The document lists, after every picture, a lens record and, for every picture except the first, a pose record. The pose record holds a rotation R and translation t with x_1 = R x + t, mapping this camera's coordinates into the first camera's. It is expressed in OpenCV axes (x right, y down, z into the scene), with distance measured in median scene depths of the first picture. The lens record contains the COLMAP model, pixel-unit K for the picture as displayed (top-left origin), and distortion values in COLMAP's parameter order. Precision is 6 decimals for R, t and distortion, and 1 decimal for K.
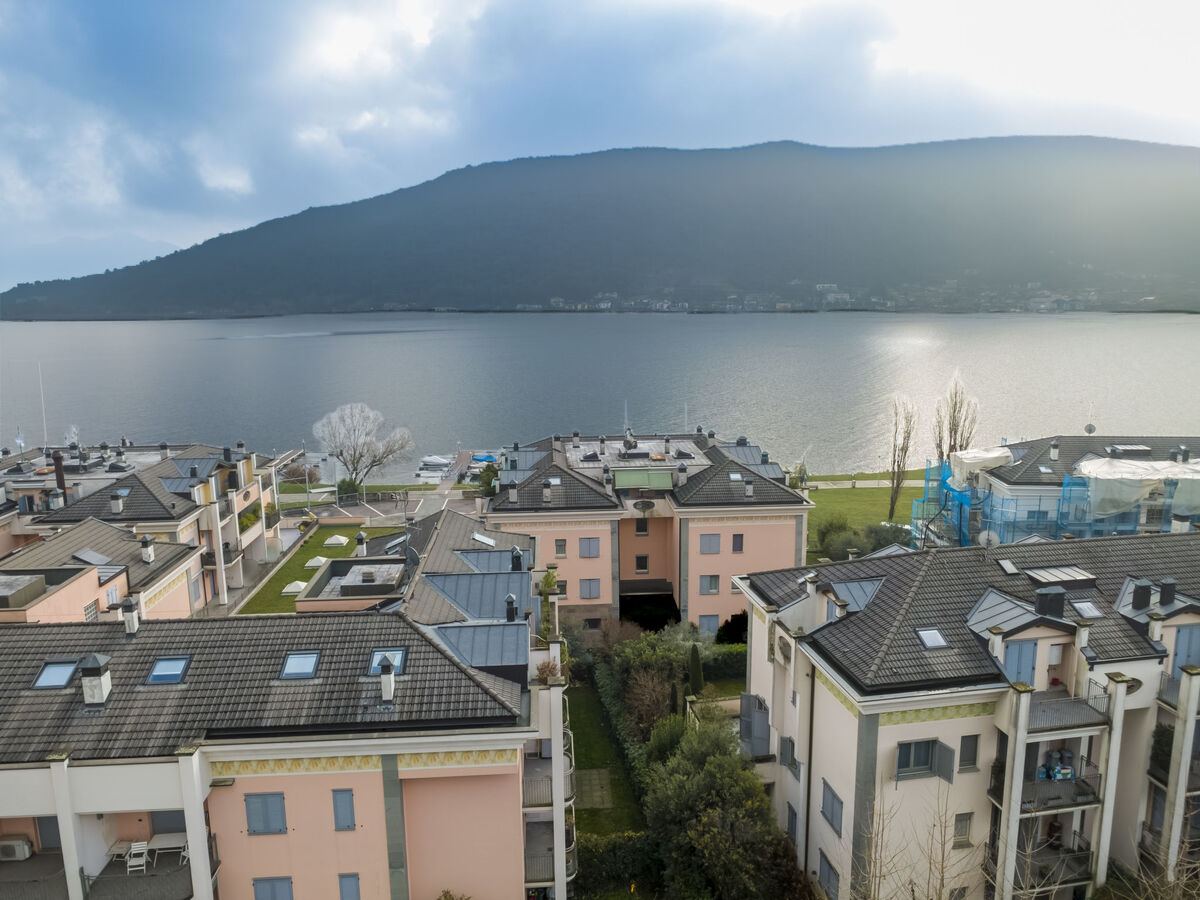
lens RADIAL K [[849.4, 0, 598.8], [0, 849.4, 449.8], [0, 0, 1]] dist [0.001335, 0.003467]
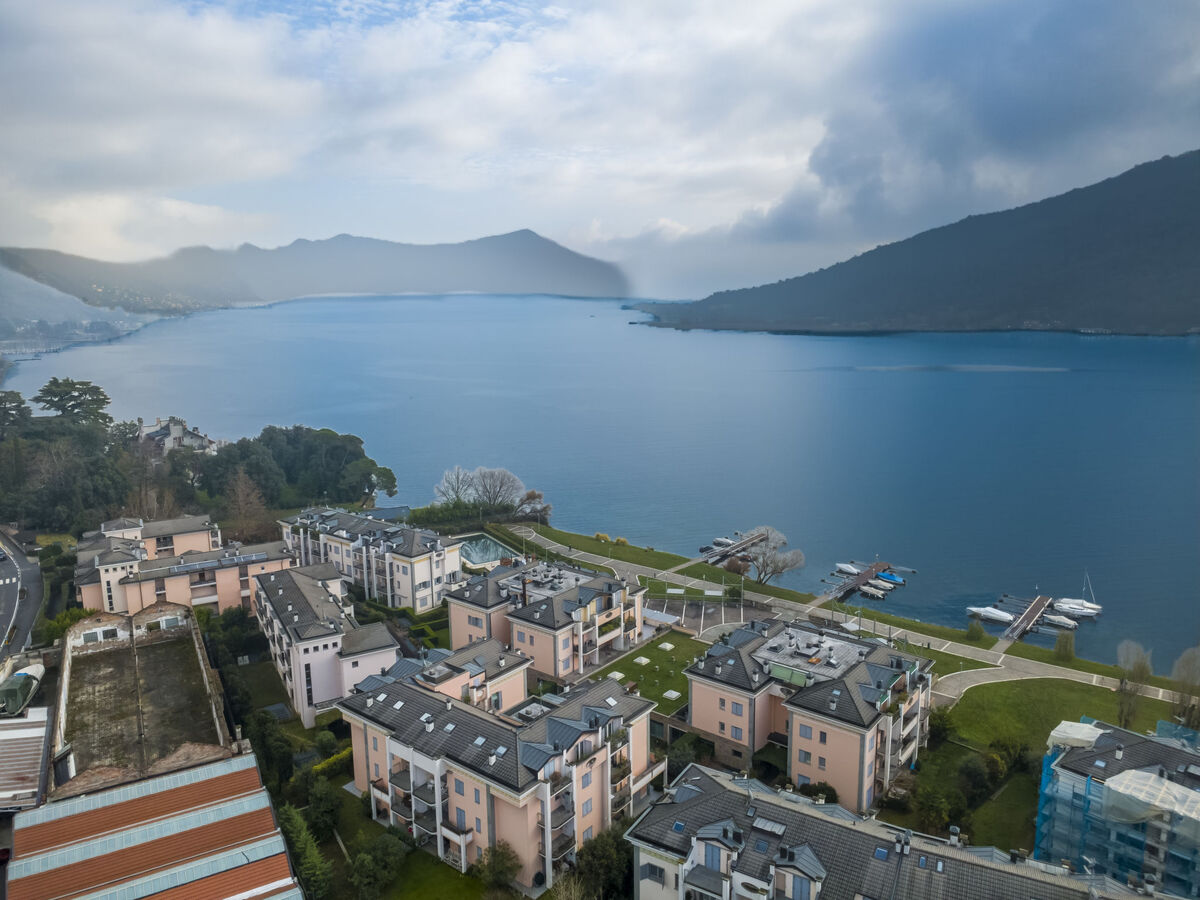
lens RADIAL K [[849.4, 0, 598.8], [0, 849.4, 449.8], [0, 0, 1]] dist [0.001335, 0.003467]
pose [[0.740879, 0.126123, -0.659690, 0.785441], [-0.121778, 0.991156, 0.052729, -0.422653], [0.660506, 0.041270, 0.749686, -0.423107]]
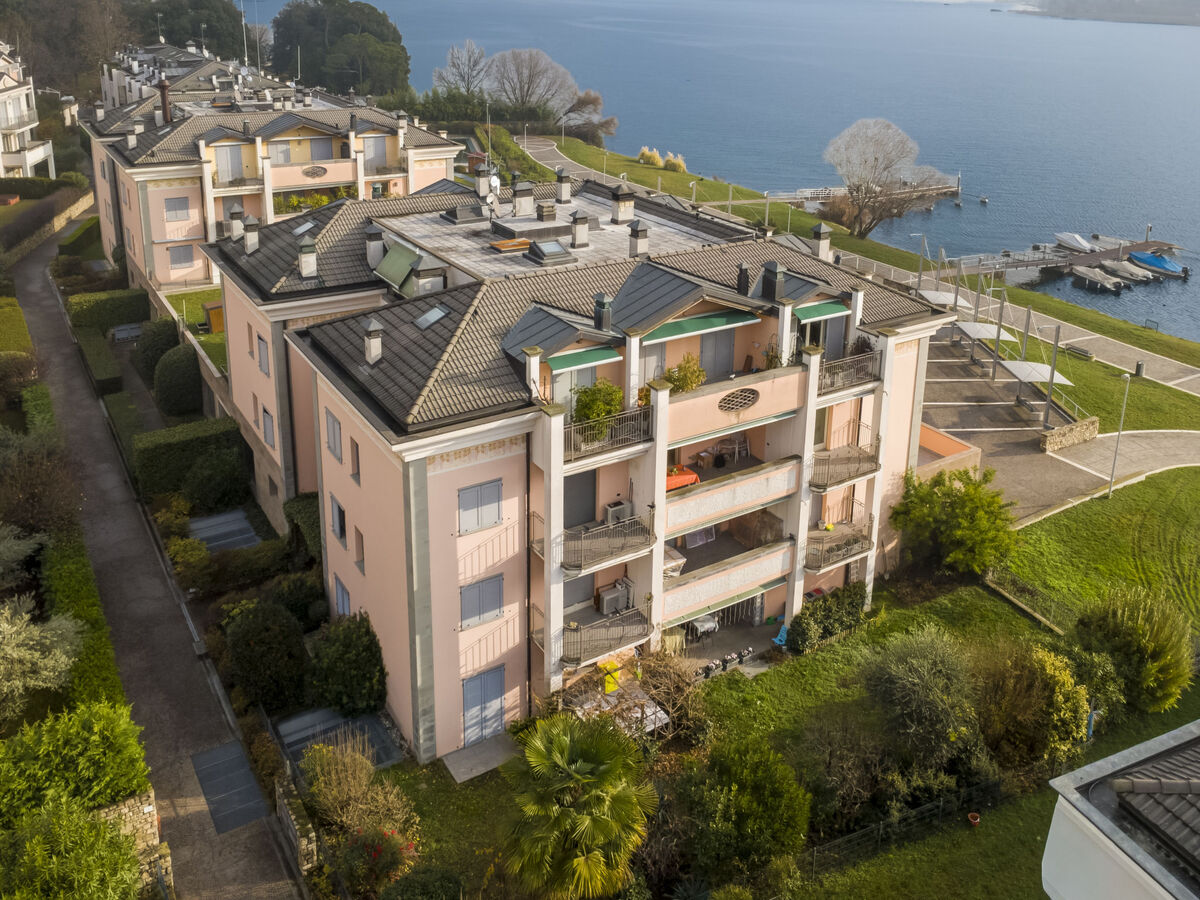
lens RADIAL K [[849.4, 0, 598.8], [0, 849.4, 449.8], [0, 0, 1]] dist [0.001335, 0.003467]
pose [[0.670439, 0.428300, -0.605864, -0.223017], [-0.164040, 0.881924, 0.441929, -0.079200], [0.723604, -0.196901, 0.661534, 0.761622]]
